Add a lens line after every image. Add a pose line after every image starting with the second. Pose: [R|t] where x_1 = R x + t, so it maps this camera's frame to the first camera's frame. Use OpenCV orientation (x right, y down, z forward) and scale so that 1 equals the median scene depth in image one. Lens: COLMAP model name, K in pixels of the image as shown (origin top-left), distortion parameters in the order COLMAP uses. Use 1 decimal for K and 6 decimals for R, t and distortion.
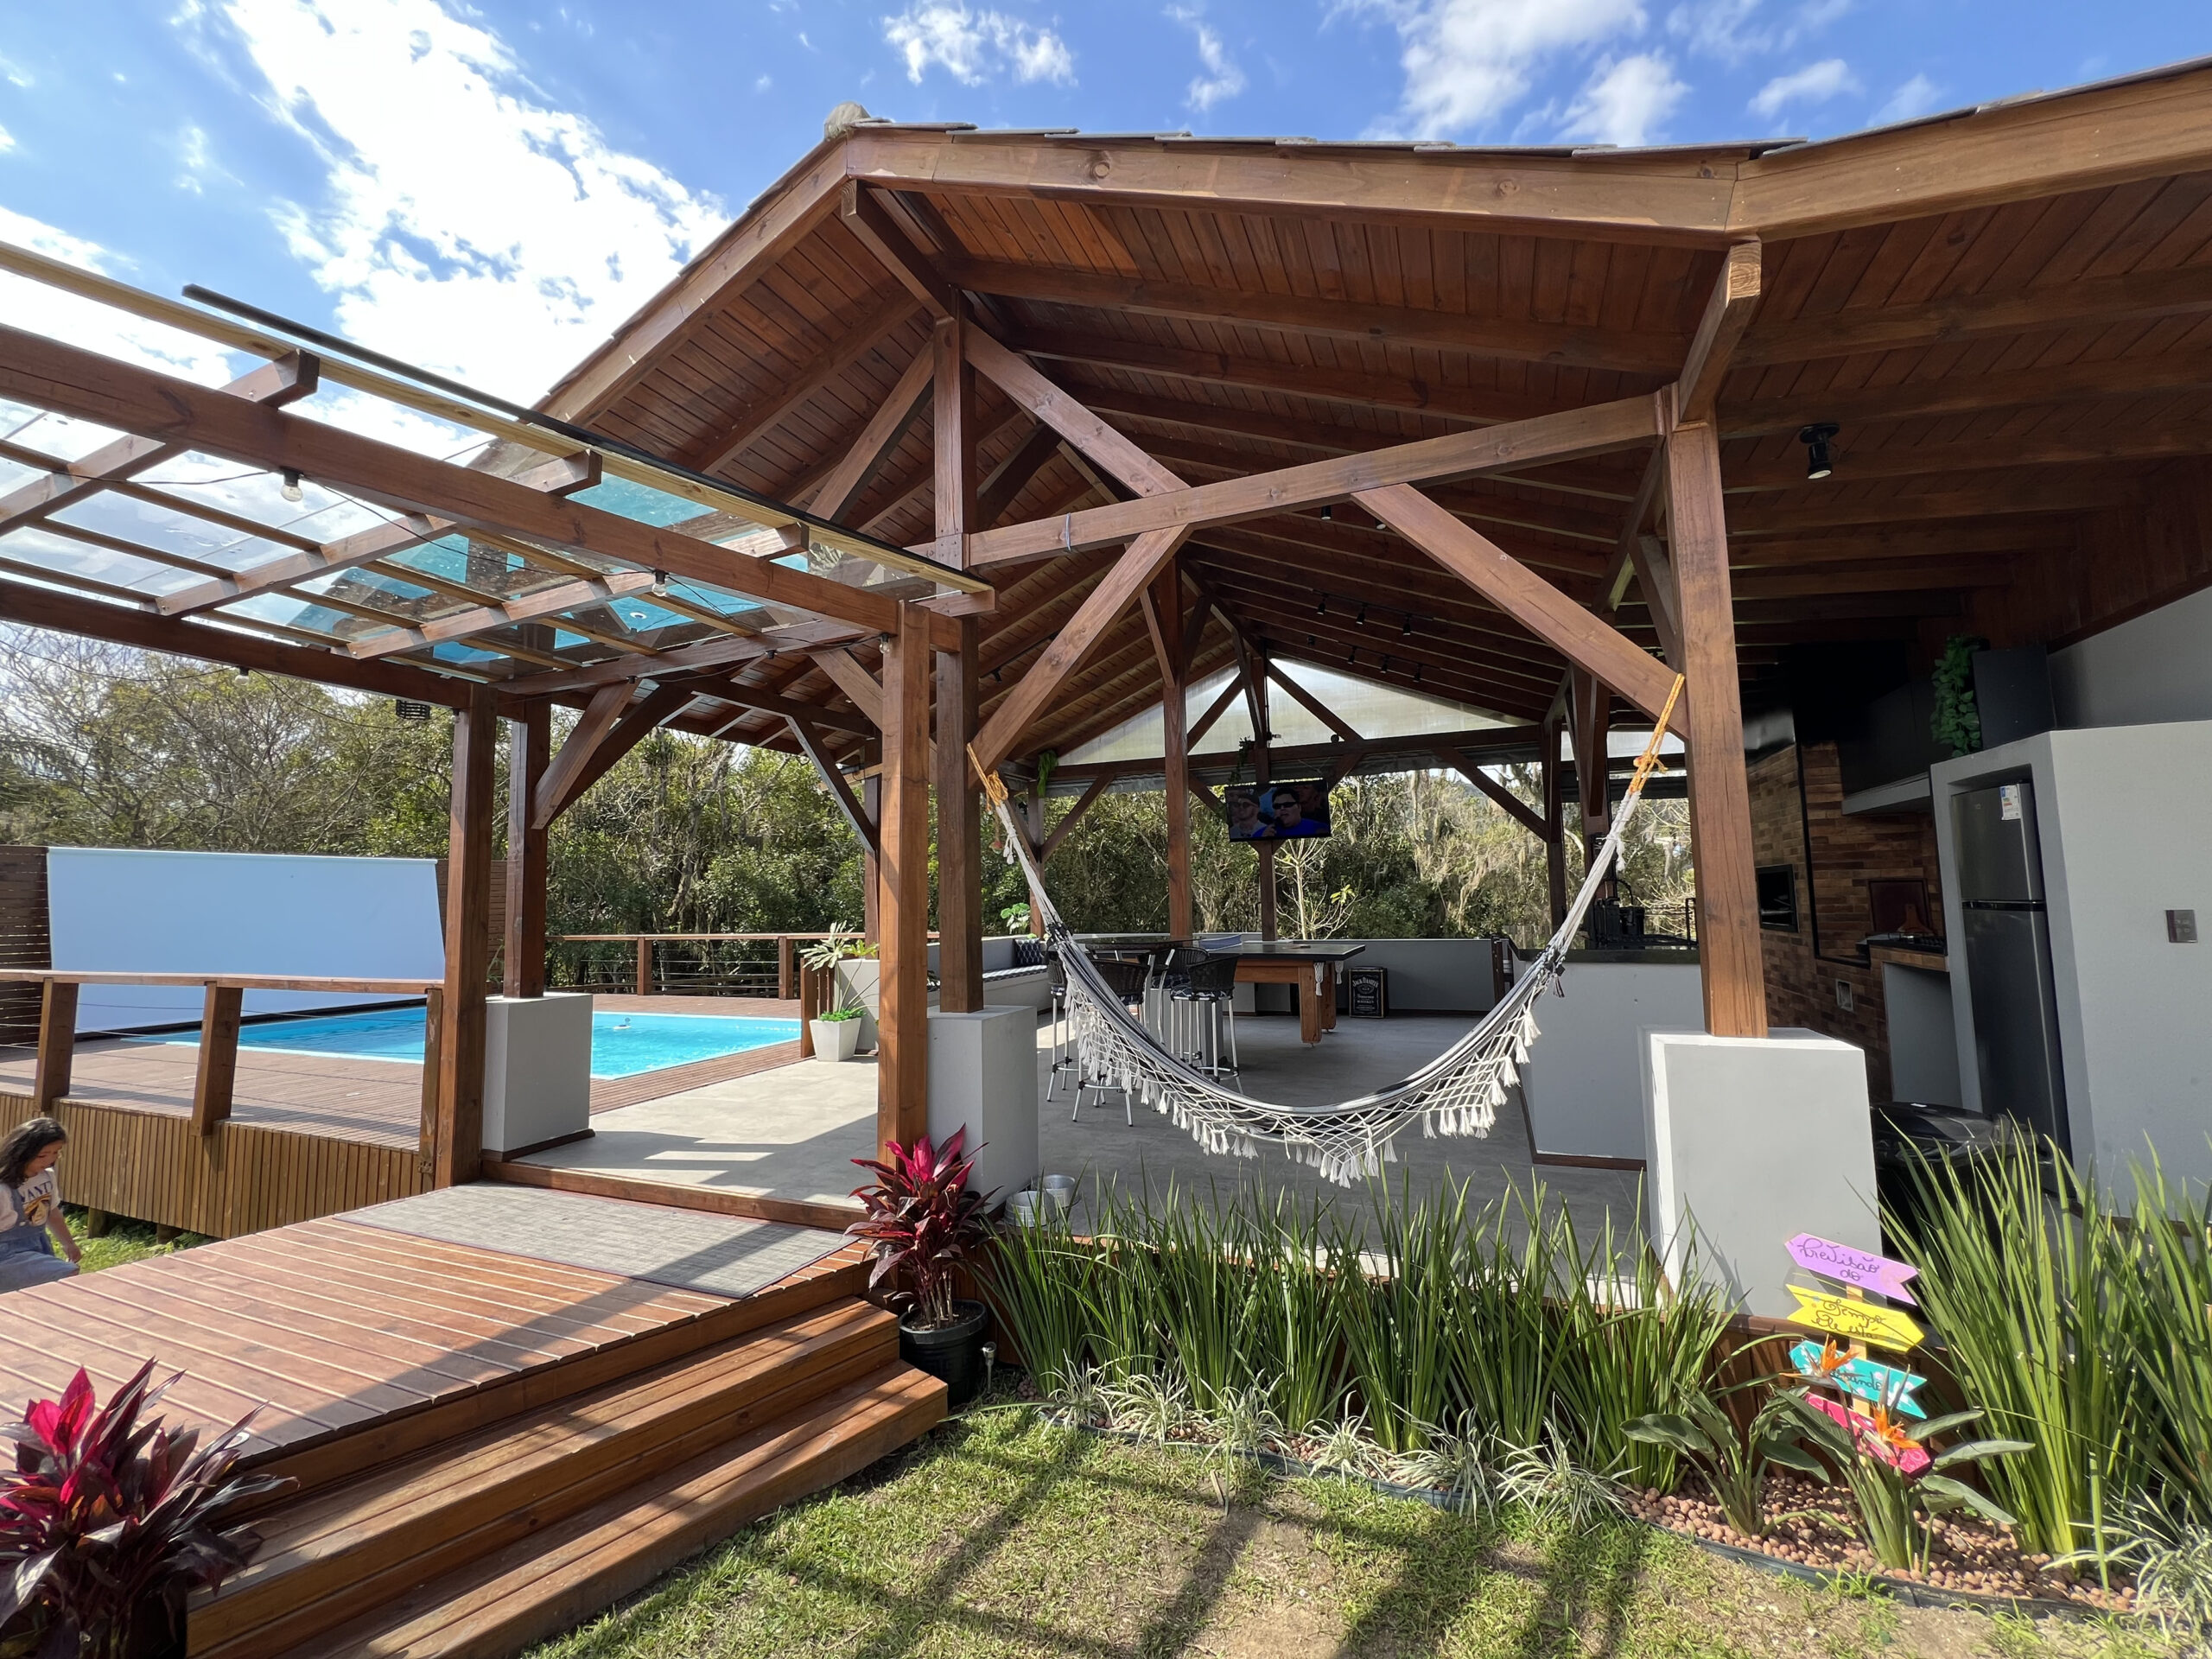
lens RADIAL K [[881.4, 0, 1102.1], [0, 881.4, 844.0], [0, 0, 1]] dist [-0.005404, -0.000353]
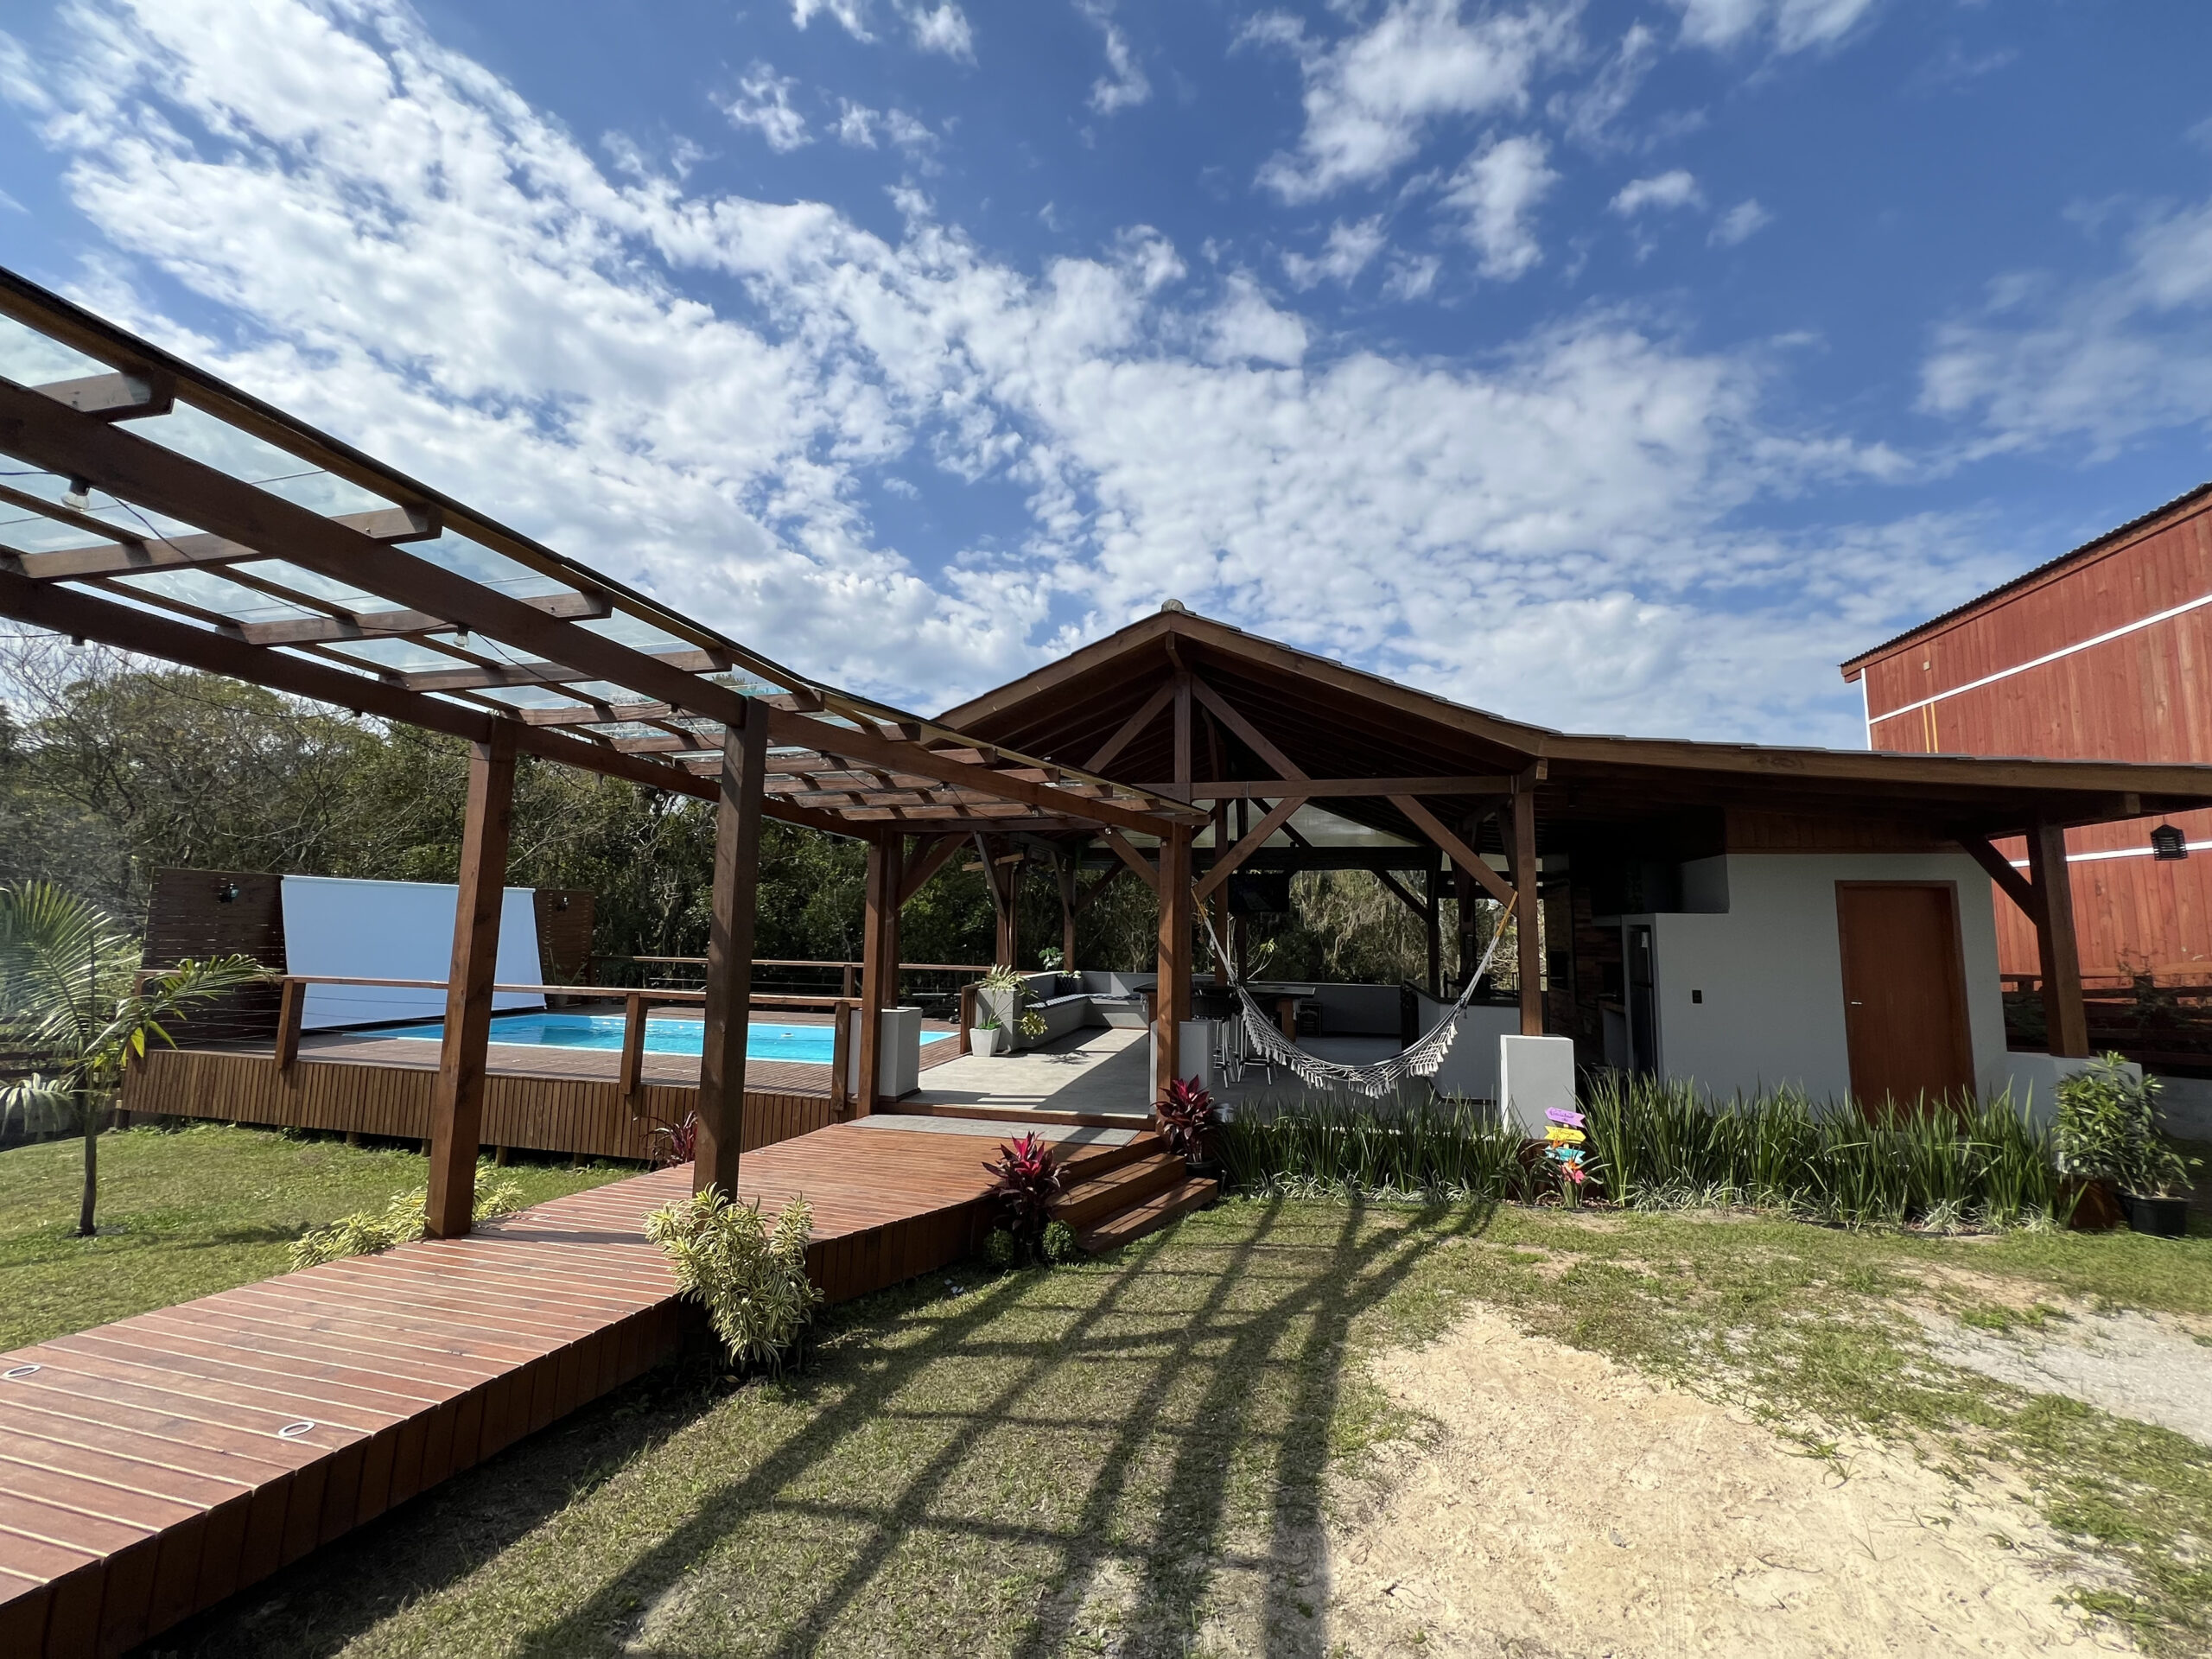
lens RADIAL K [[887.3, 0, 1104.1], [0, 887.3, 835.9], [0, 0, 1]] dist [-0.011283, -0.000156]
pose [[0.986404, 0.056147, 0.154451, -0.777282], [-0.050221, 0.997854, -0.042011, -0.159296], [-0.156479, 0.033683, 0.987107, -1.135682]]
